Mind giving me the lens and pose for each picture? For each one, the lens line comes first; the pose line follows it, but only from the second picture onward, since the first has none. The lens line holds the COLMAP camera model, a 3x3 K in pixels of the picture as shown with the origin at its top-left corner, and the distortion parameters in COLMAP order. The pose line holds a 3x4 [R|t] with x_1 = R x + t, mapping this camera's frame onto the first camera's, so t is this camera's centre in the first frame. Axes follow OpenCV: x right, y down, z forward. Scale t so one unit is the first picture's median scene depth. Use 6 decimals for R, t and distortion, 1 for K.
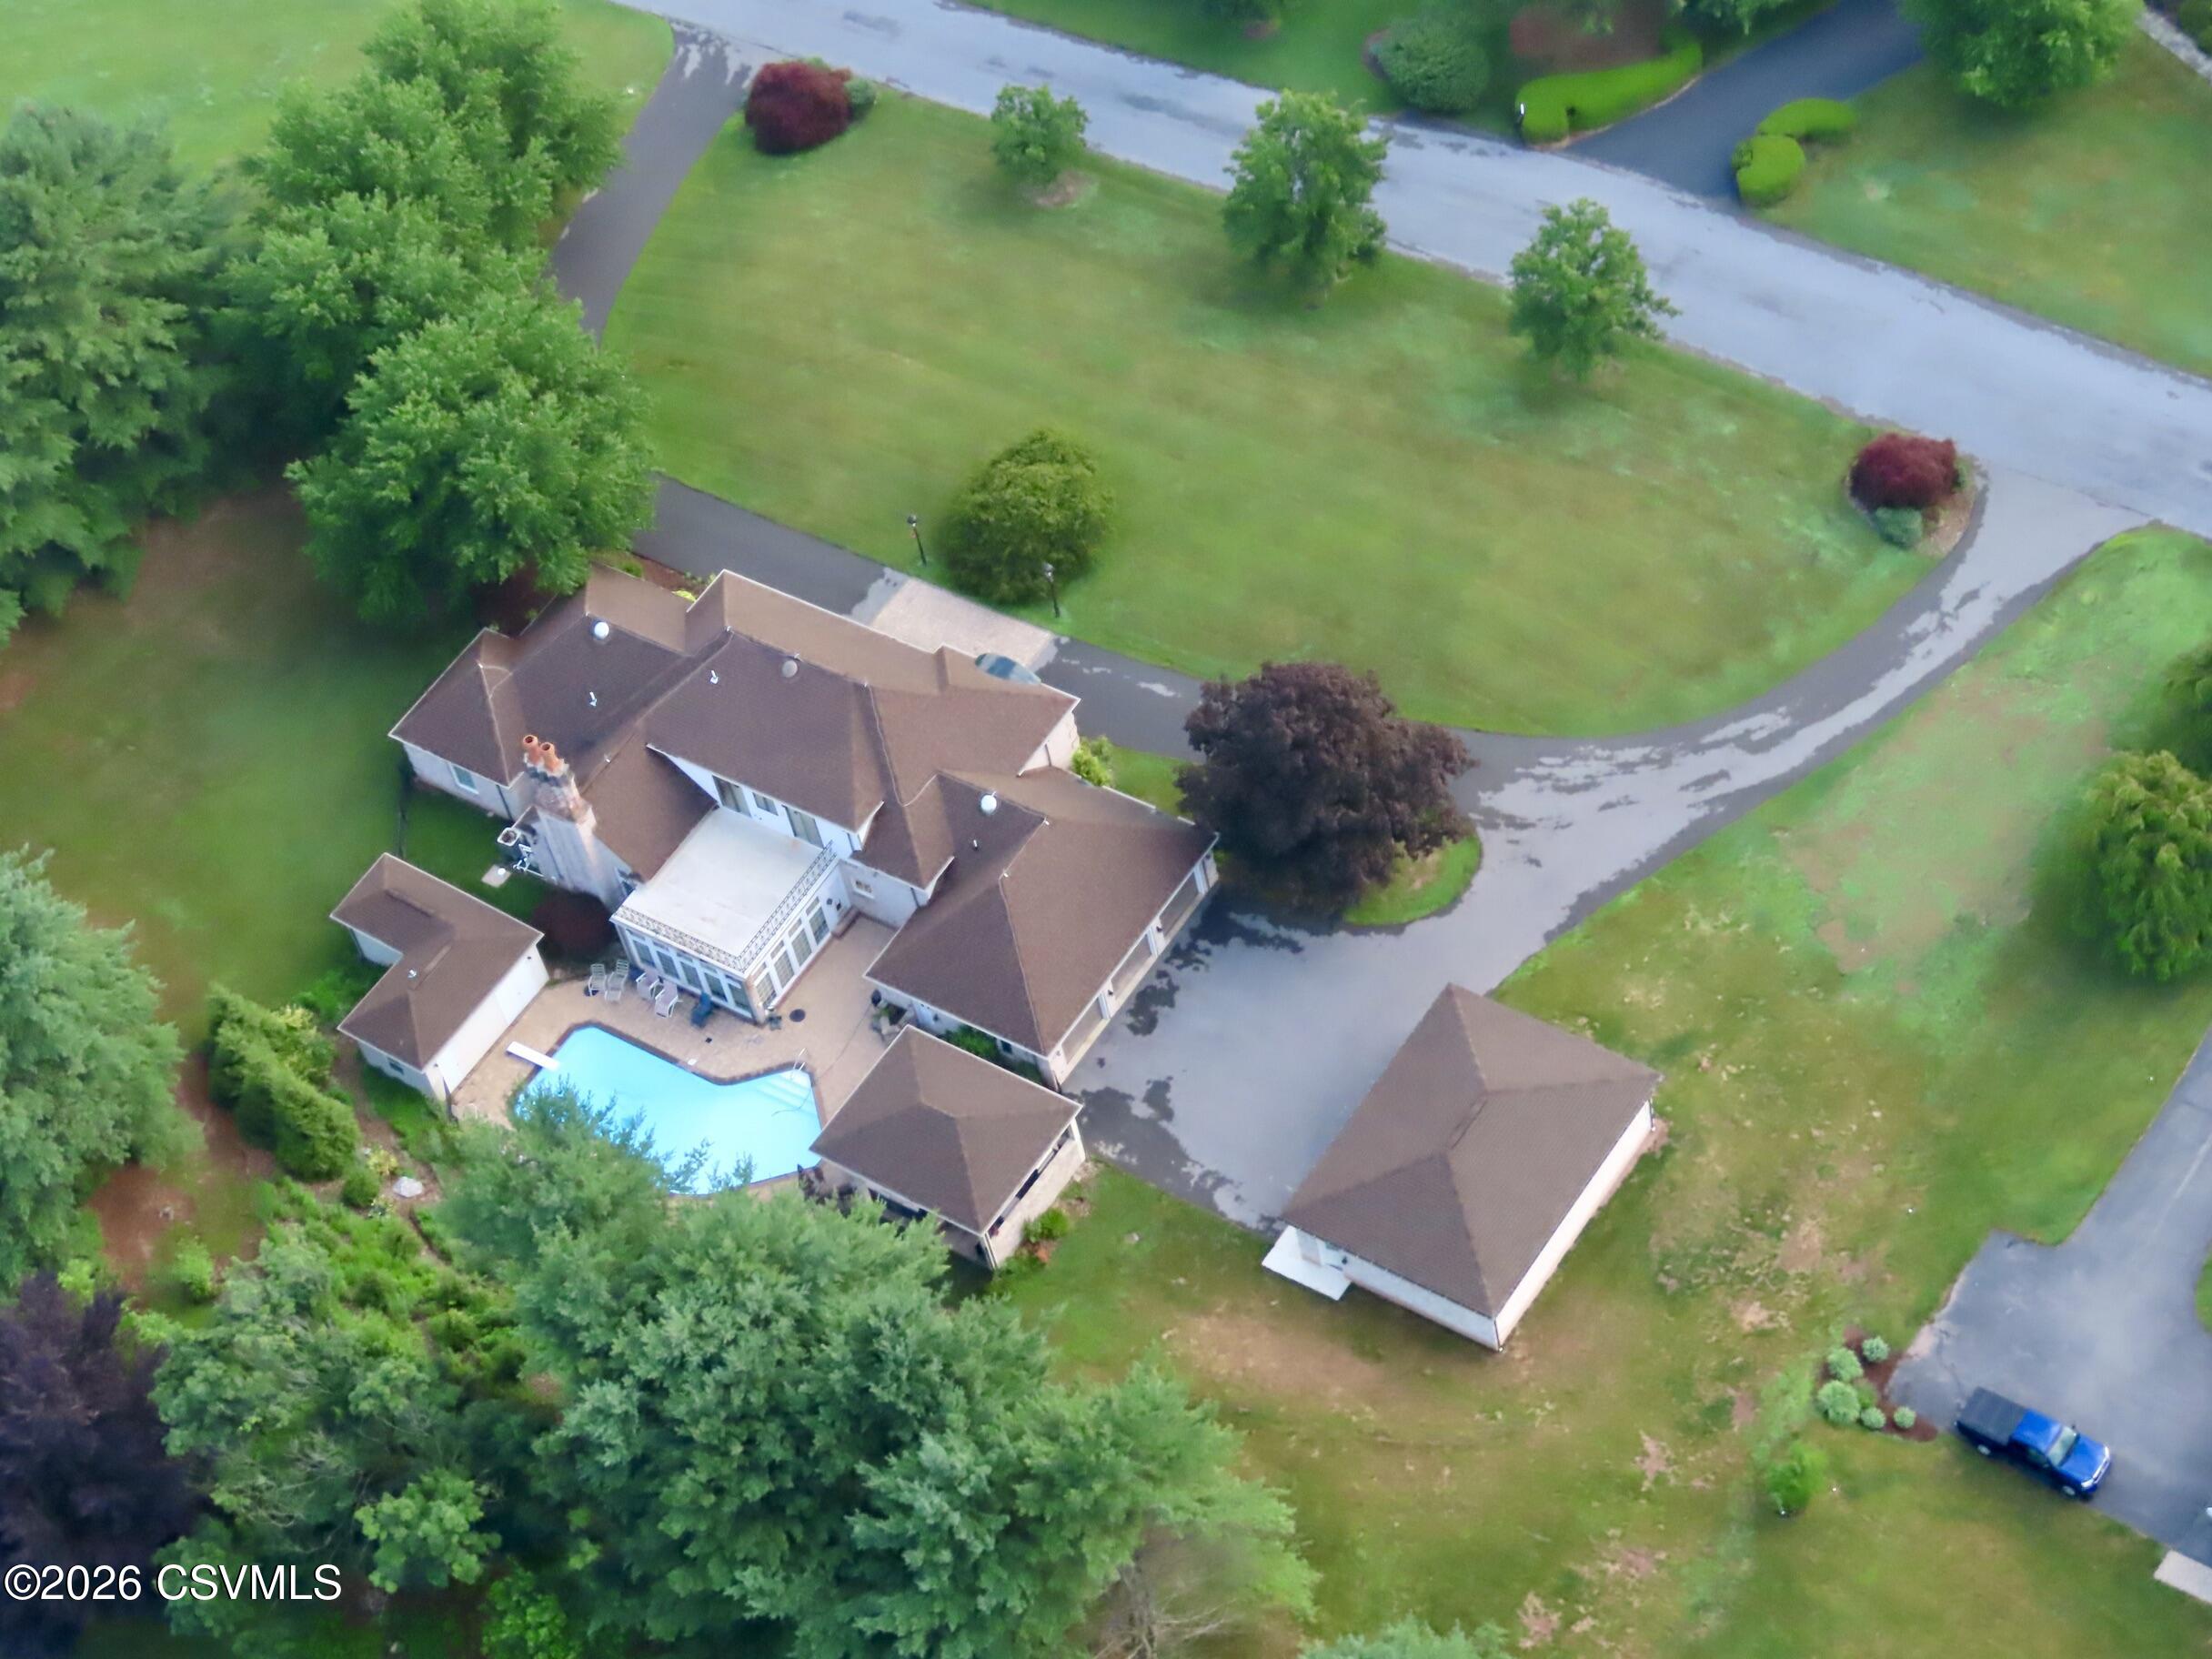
lens RADIAL K [[4555.4, 0, 1108.5], [0, 4555.4, 822.1], [0, 0, 1]] dist [-0.004820, 0.000000]
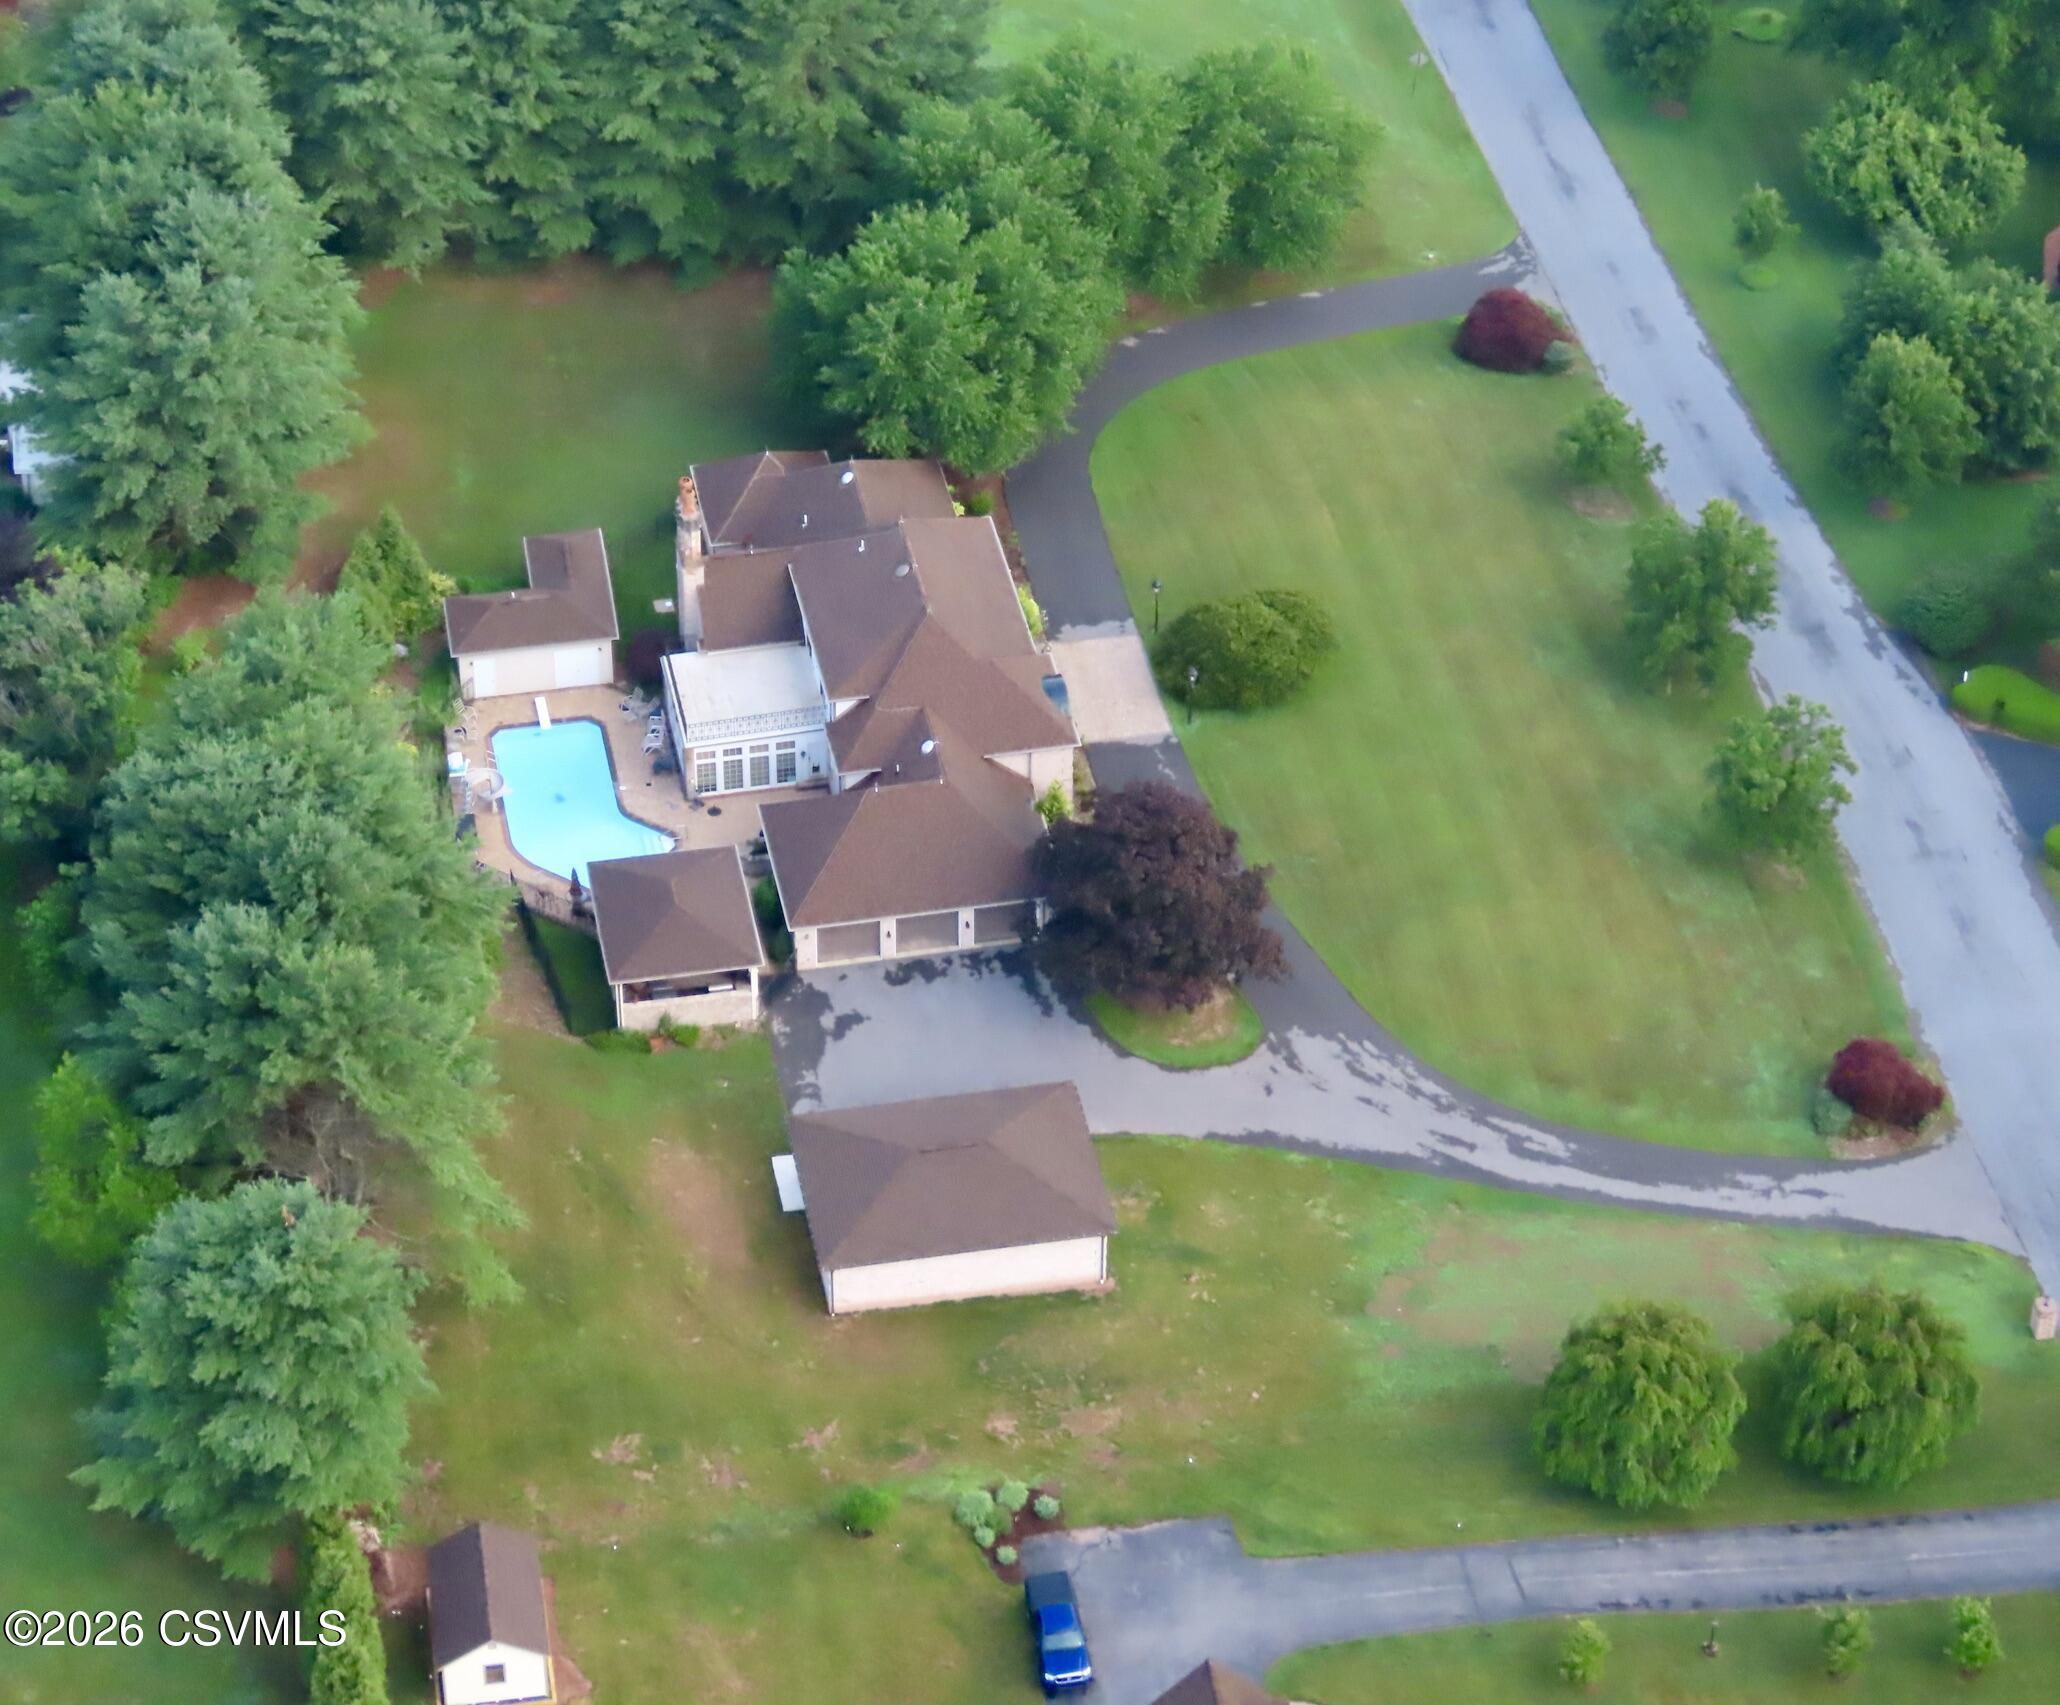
lens RADIAL K [[5623.0, 0, 959.1], [0, 5623.0, 671.9], [0, 0, 1]] dist [0.024598, 0.000000]
pose [[0.692500, 0.553450, -0.462750, 0.593554], [-0.618201, 0.785881, 0.014785, -0.042667], [0.371849, 0.275833, 0.886366, -0.226322]]
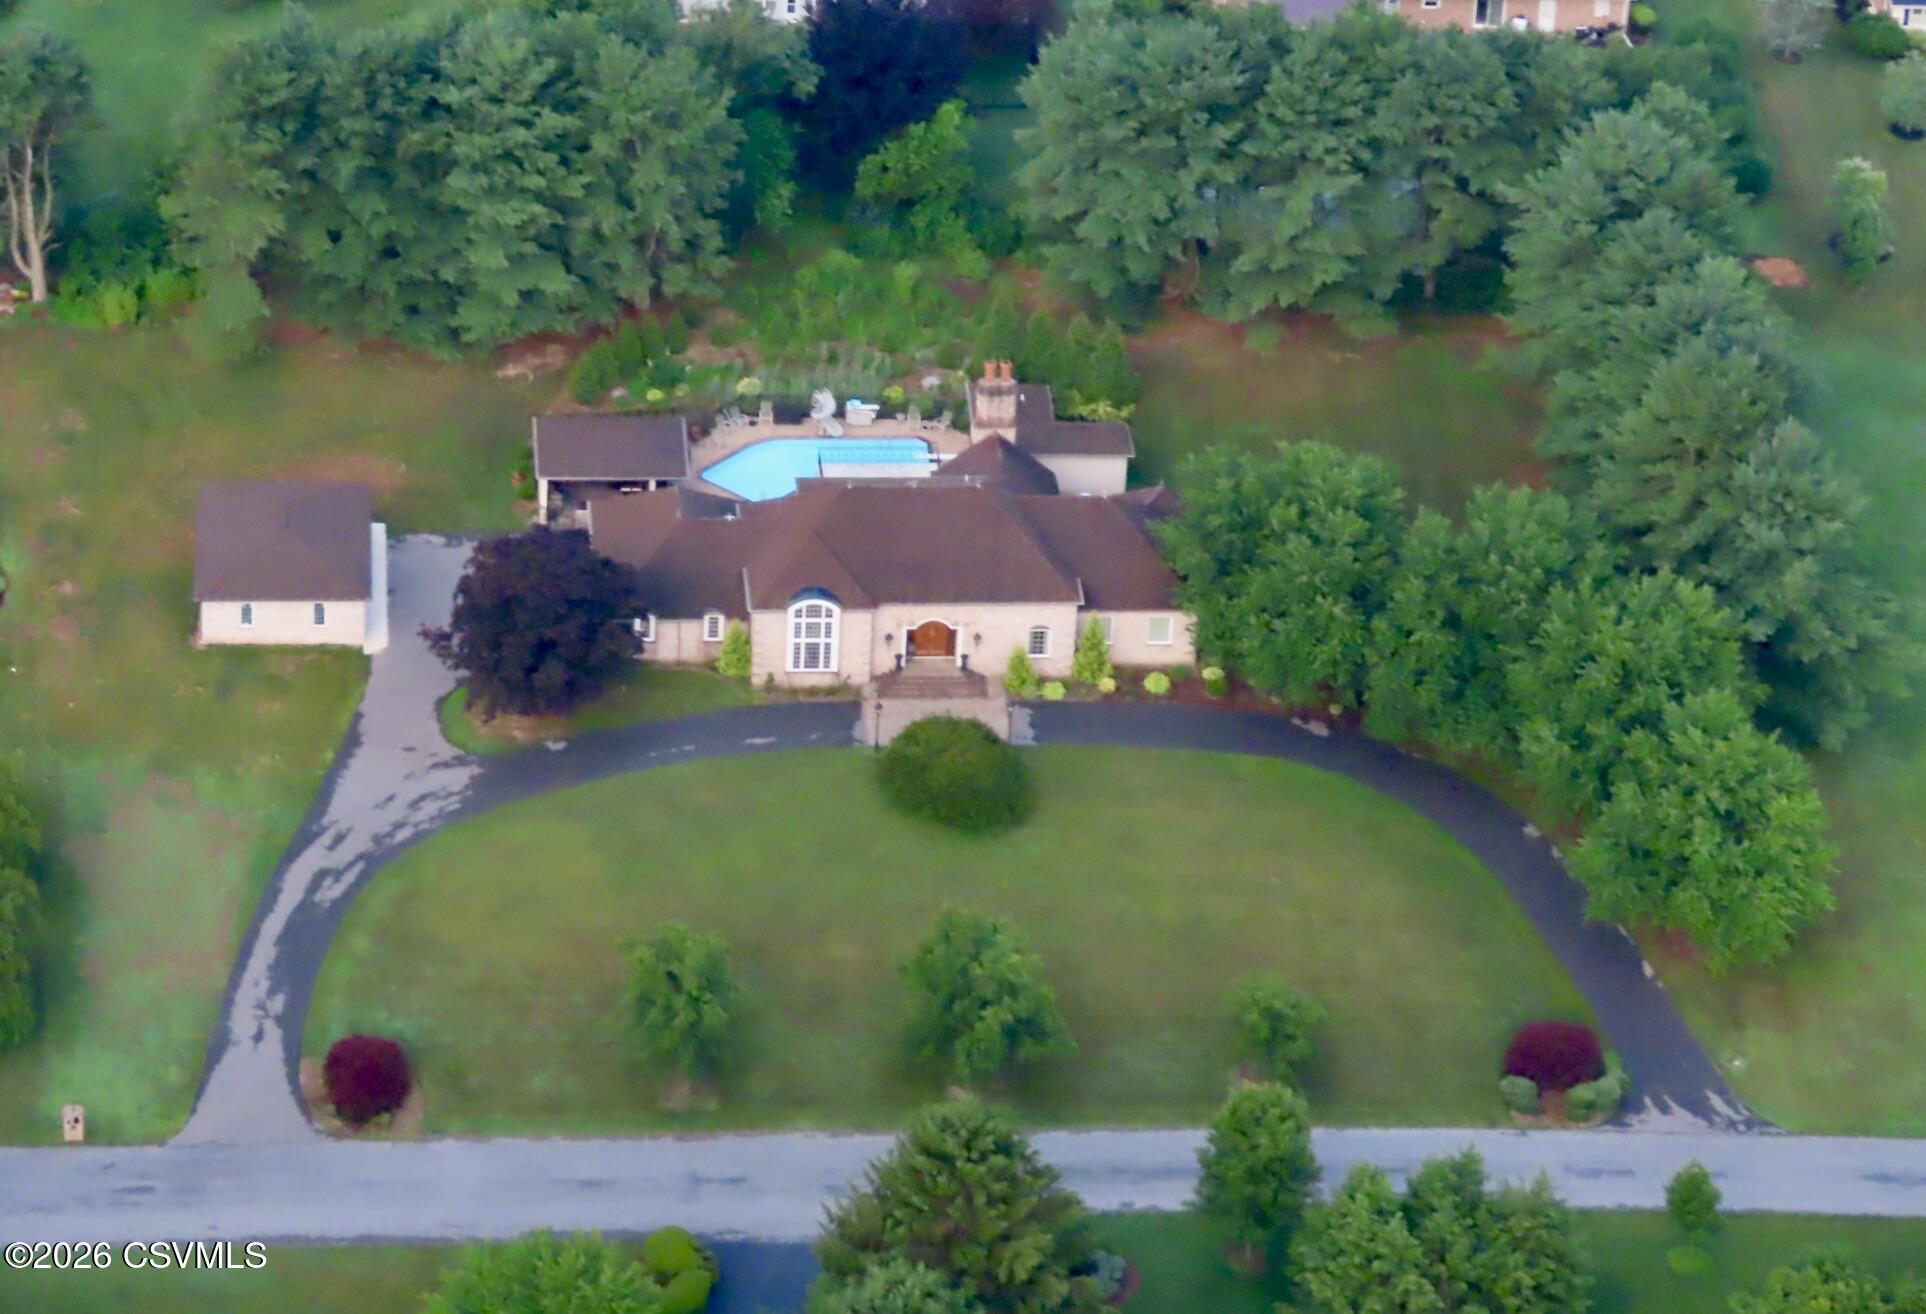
lens RADIAL K [[7206.9, 0, 929.5], [0, 7206.9, 512.6], [0, 0, 1]] dist [0.033008, 0.000000]
pose [[-0.780867, 0.423007, -0.459686, 0.892094], [-0.424140, 0.181249, 0.887273, -1.889211], [0.458640, 0.887814, 0.037883, 0.916547]]
